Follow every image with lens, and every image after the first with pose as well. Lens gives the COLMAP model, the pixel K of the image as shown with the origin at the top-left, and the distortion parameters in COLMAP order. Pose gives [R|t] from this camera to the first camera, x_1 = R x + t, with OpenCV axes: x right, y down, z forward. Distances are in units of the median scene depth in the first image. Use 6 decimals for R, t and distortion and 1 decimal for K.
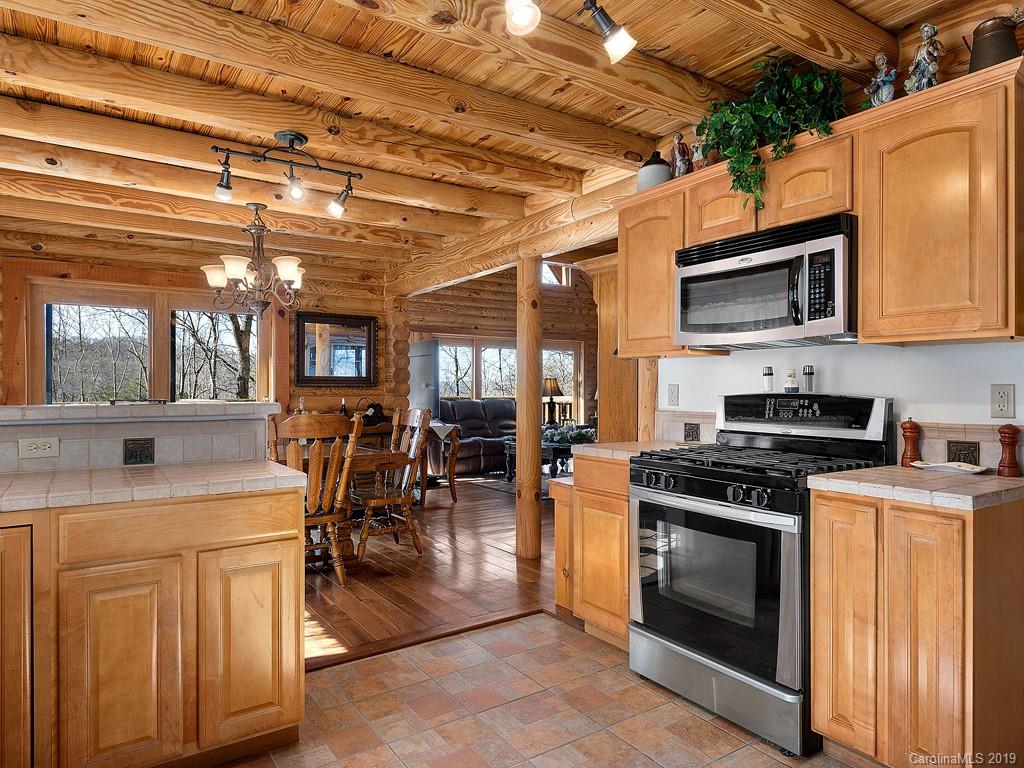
lens RADIAL K [[630.7, 0, 509.2], [0, 630.7, 387.8], [0, 0, 1]] dist [0.029427, -0.006766]
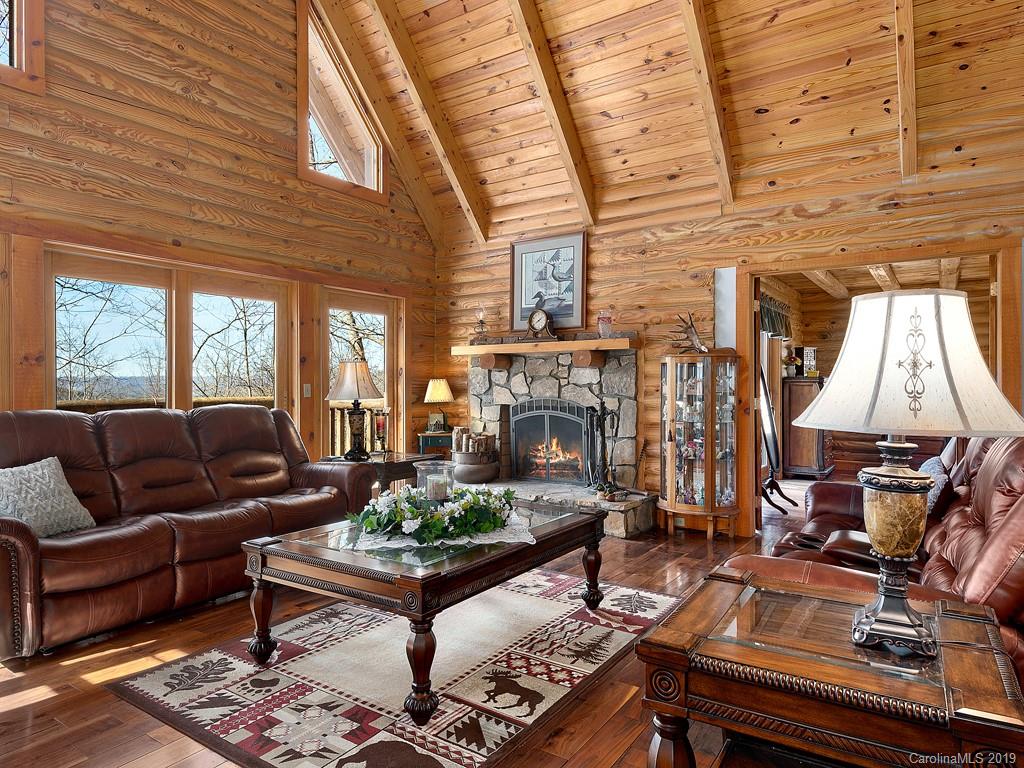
lens RADIAL K [[630.7, 0, 514.4], [0, 630.7, 385.6], [0, 0, 1]] dist [0.029427, -0.006766]
pose [[0.931276, -0.008596, 0.364213, 0.003937], [0.007071, 0.999960, 0.005520, 0.003192], [-0.364246, -0.002566, 0.931299, 0.508637]]
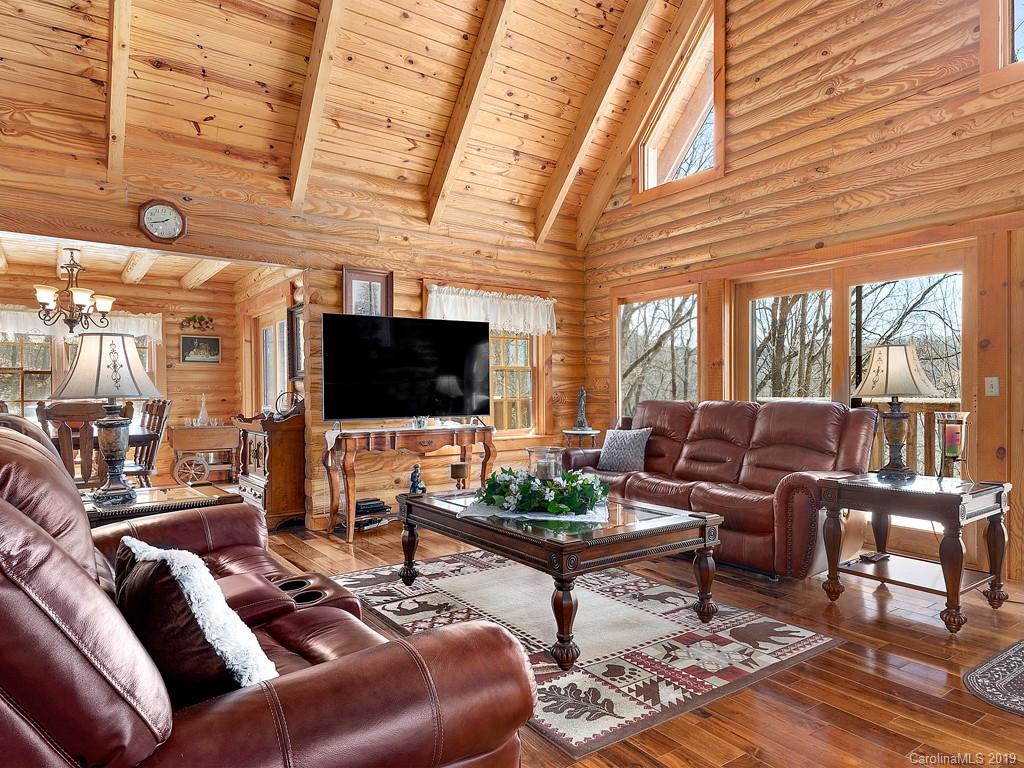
lens RADIAL K [[630.7, 0, 502.3], [0, 630.7, 389.5], [0, 0, 1]] dist [0.029427, -0.006766]
pose [[0.014636, -0.006118, -0.999874, 0.412390], [0.004624, 0.999971, -0.006051, 0.012091], [0.999882, -0.004535, 0.014664, 0.772037]]
